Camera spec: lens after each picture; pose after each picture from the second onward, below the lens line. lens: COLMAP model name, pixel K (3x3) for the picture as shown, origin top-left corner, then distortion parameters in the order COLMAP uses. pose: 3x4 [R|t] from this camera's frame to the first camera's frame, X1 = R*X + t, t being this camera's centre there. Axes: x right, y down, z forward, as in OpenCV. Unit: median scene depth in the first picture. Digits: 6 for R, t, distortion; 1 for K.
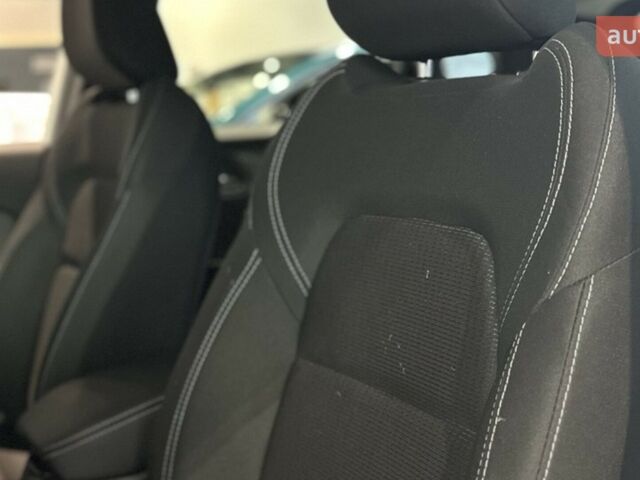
lens RADIAL K [[734.3, 0, 320.0], [0, 734.3, 240.0], [0, 0, 1]] dist [0.066956, 0.006063]
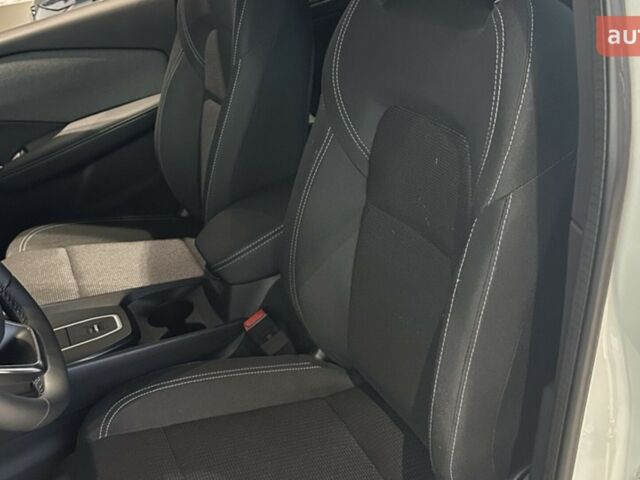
lens RADIAL K [[734.3, 0, 320.0], [0, 734.3, 240.0], [0, 0, 1]] dist [0.066956, 0.006063]
pose [[0.968929, -0.056801, -0.240727, 0.213902], [0.144111, 0.920649, 0.362818, -0.294109], [0.201017, -0.386237, 0.900230, -0.305721]]
